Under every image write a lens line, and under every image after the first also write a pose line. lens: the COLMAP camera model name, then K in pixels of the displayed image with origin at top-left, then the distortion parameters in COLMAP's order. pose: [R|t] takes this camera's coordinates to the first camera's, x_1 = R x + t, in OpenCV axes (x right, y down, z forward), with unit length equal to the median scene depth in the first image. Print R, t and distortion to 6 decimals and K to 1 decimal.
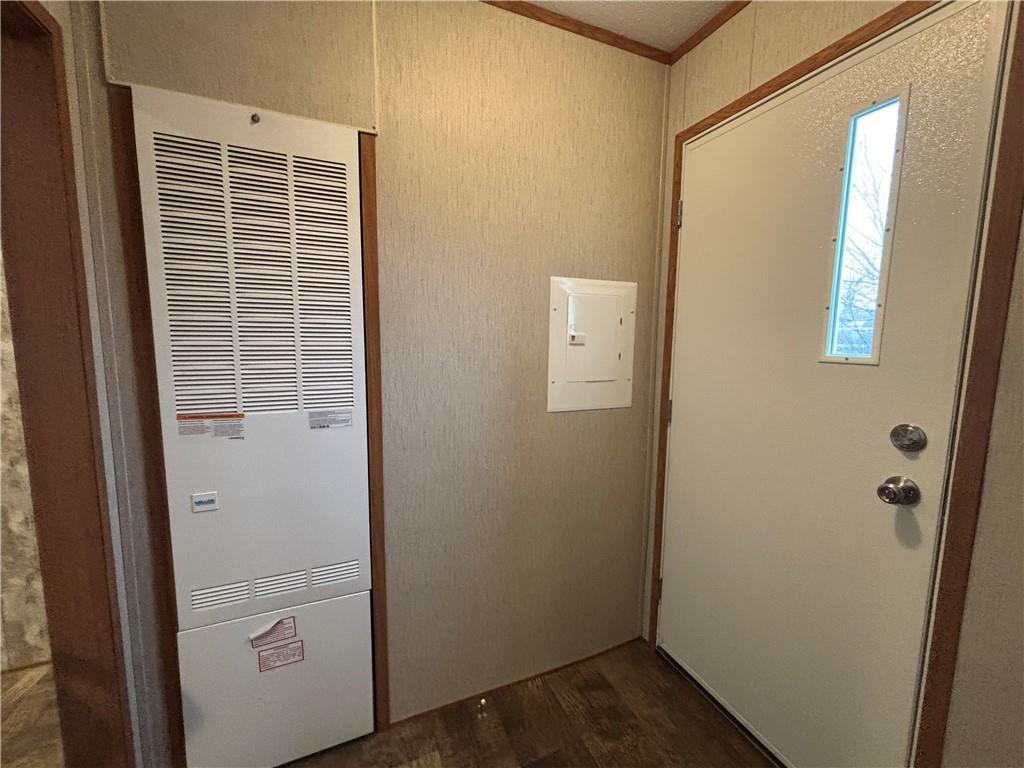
lens RADIAL K [[411.0, 0, 512.0], [0, 411.0, 384.0], [0, 0, 1]] dist [-0.000461, -0.000721]
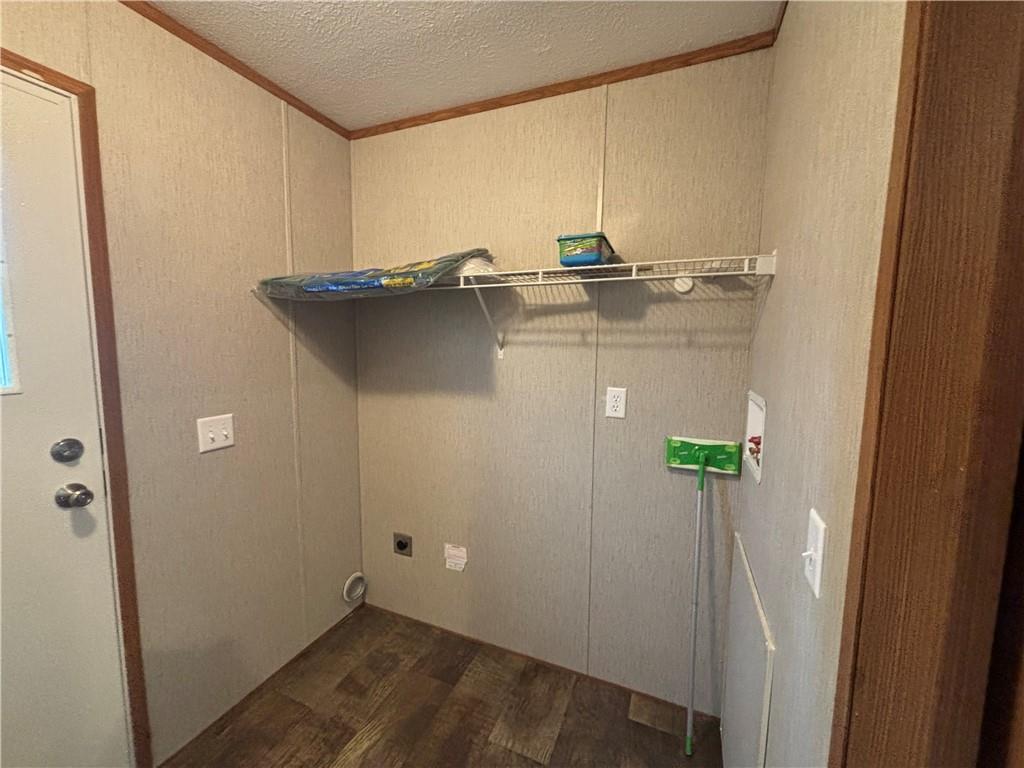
lens RADIAL K [[411.0, 0, 512.0], [0, 411.0, 384.0], [0, 0, 1]] dist [-0.000461, -0.000721]
pose [[-0.689821, -0.092663, 0.718025, -0.785224], [0.071721, 0.978150, 0.195137, -0.212276], [-0.720419, 0.186107, -0.668103, 1.281881]]
